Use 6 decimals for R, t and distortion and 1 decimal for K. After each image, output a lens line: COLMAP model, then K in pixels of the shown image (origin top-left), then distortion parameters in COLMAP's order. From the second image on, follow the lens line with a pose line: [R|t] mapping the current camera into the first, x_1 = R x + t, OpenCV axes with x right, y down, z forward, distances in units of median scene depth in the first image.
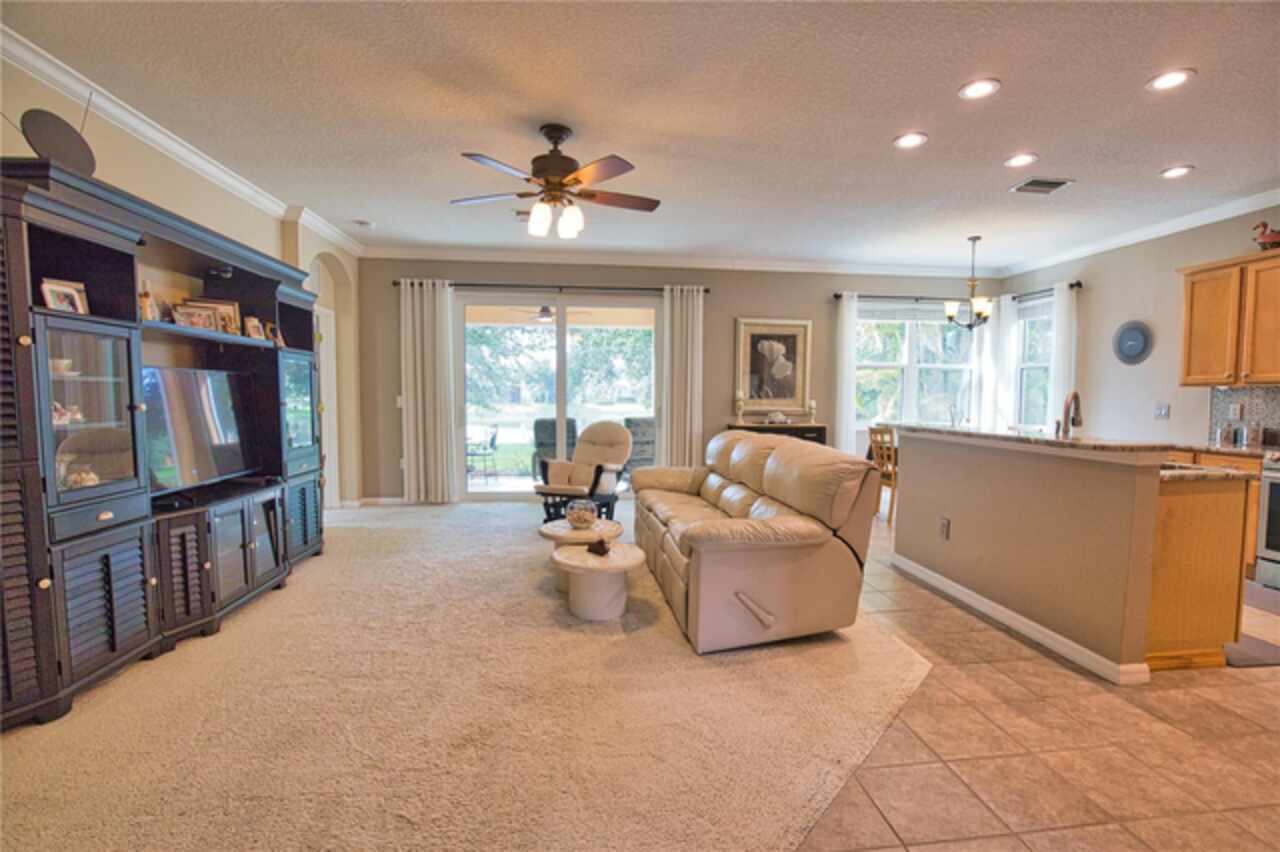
lens RADIAL K [[584.8, 0, 647.6], [0, 584.8, 438.1], [0, 0, 1]] dist [-0.034207, 0.005689]
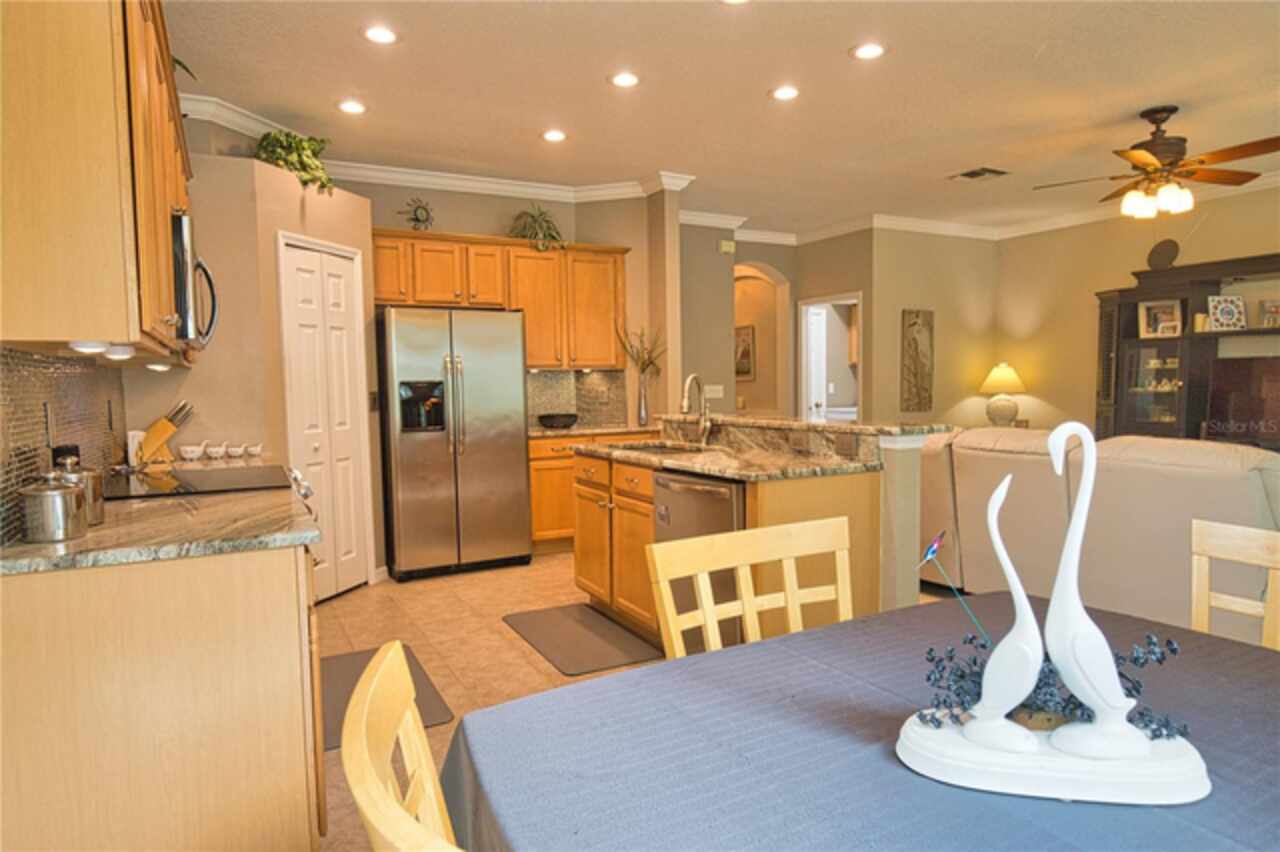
lens RADIAL K [[766.1, 0, 646.9], [0, 766.1, 434.9], [0, 0, 1]] dist [-0.005405, 0.003174]
pose [[-0.927794, 0.034625, -0.371483, 0.639618], [-0.016114, 0.991036, 0.132617, -0.075327], [0.372745, 0.129027, -0.918920, 1.065658]]
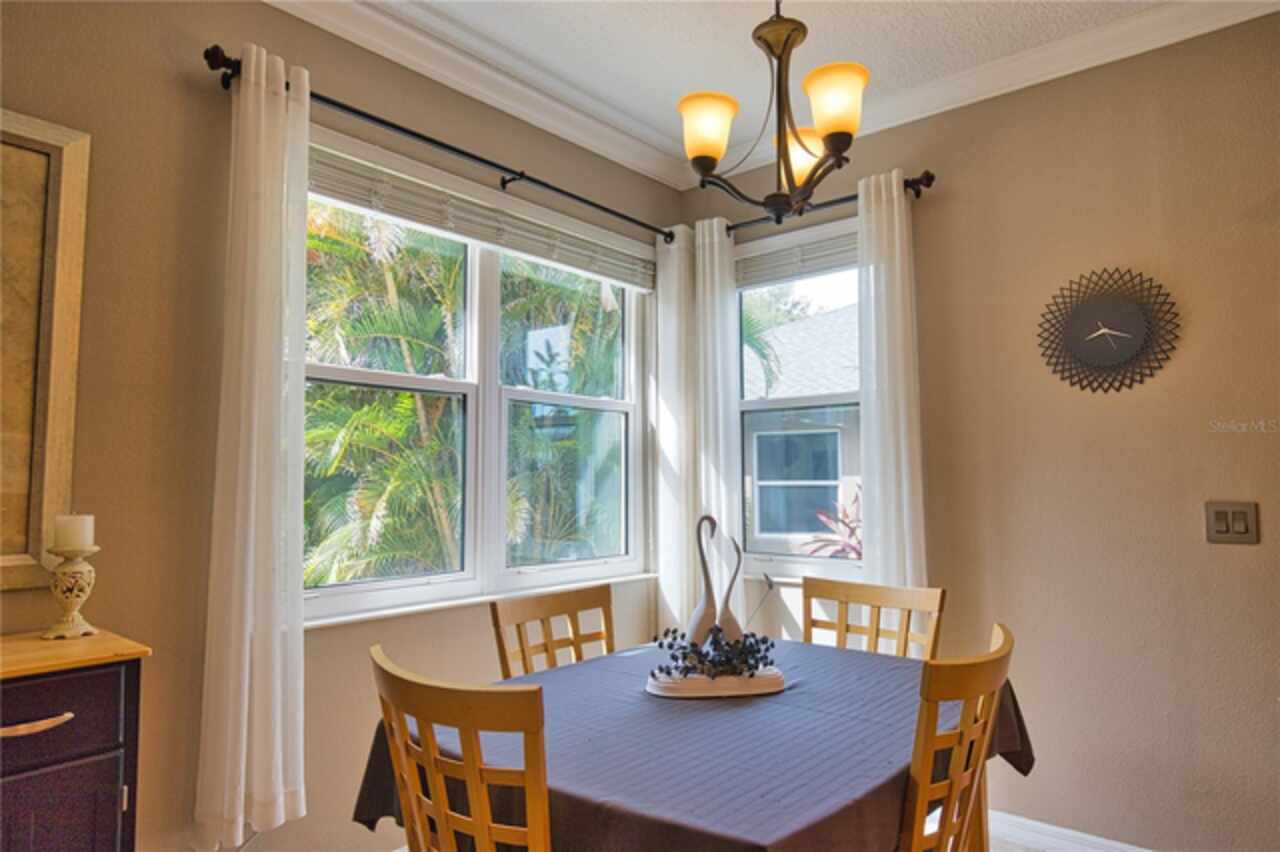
lens RADIAL K [[766.1, 0, 638.2], [0, 766.1, 430.6], [0, 0, 1]] dist [-0.005405, 0.003174]
pose [[0.735167, 0.035918, 0.676933, 0.269426], [0.058032, 0.991595, -0.115638, -0.057490], [-0.675397, 0.124298, 0.726904, 0.746493]]
